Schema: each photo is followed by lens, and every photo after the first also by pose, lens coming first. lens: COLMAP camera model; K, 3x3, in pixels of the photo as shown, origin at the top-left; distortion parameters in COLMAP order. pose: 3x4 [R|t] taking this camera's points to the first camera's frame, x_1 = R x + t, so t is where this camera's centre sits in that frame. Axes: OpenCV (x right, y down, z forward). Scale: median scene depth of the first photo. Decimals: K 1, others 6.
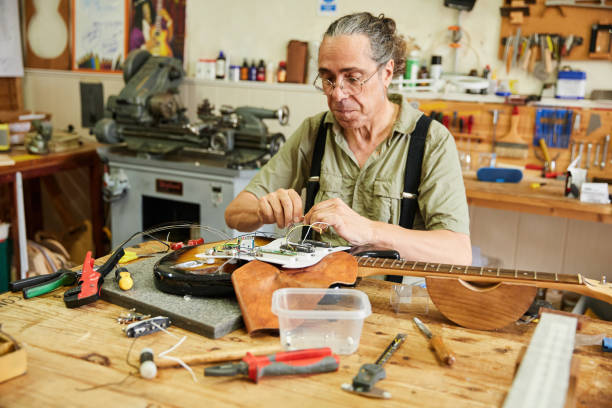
lens RADIAL K [[646.6, 0, 306.0], [0, 646.6, 204.0], [0, 0, 1]] dist [0.018016, 0.044734]
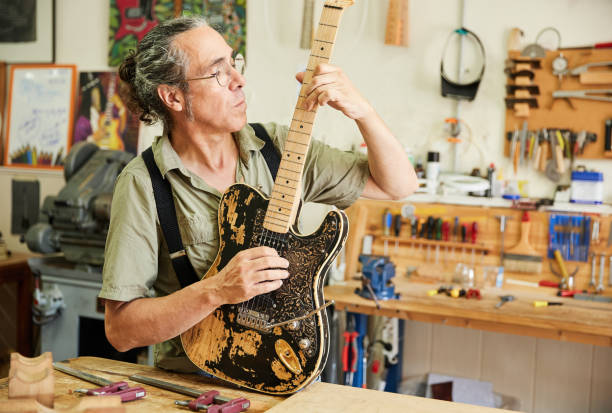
lens RADIAL K [[894.4, 0, 306.0], [0, 894.4, 206.5], [0, 0, 1]] dist [-0.005856, -0.060510]
pose [[0.999927, 0.005114, -0.010929, 0.049065], [-0.006718, 0.988333, -0.152159, 0.021016], [0.010023, 0.152222, 0.988296, -0.147712]]
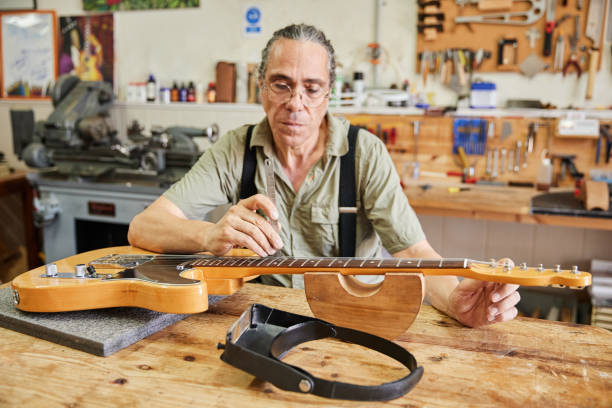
lens RADIAL K [[597.6, 0, 306.0], [0, 597.6, 204.0], [0, 0, 1]] dist [-0.036163, 0.127607]
pose [[0.994343, -0.045297, 0.096076, 0.015295], [0.048087, 0.998480, -0.026917, 0.006369], [-0.094711, 0.031385, 0.995010, 0.056565]]
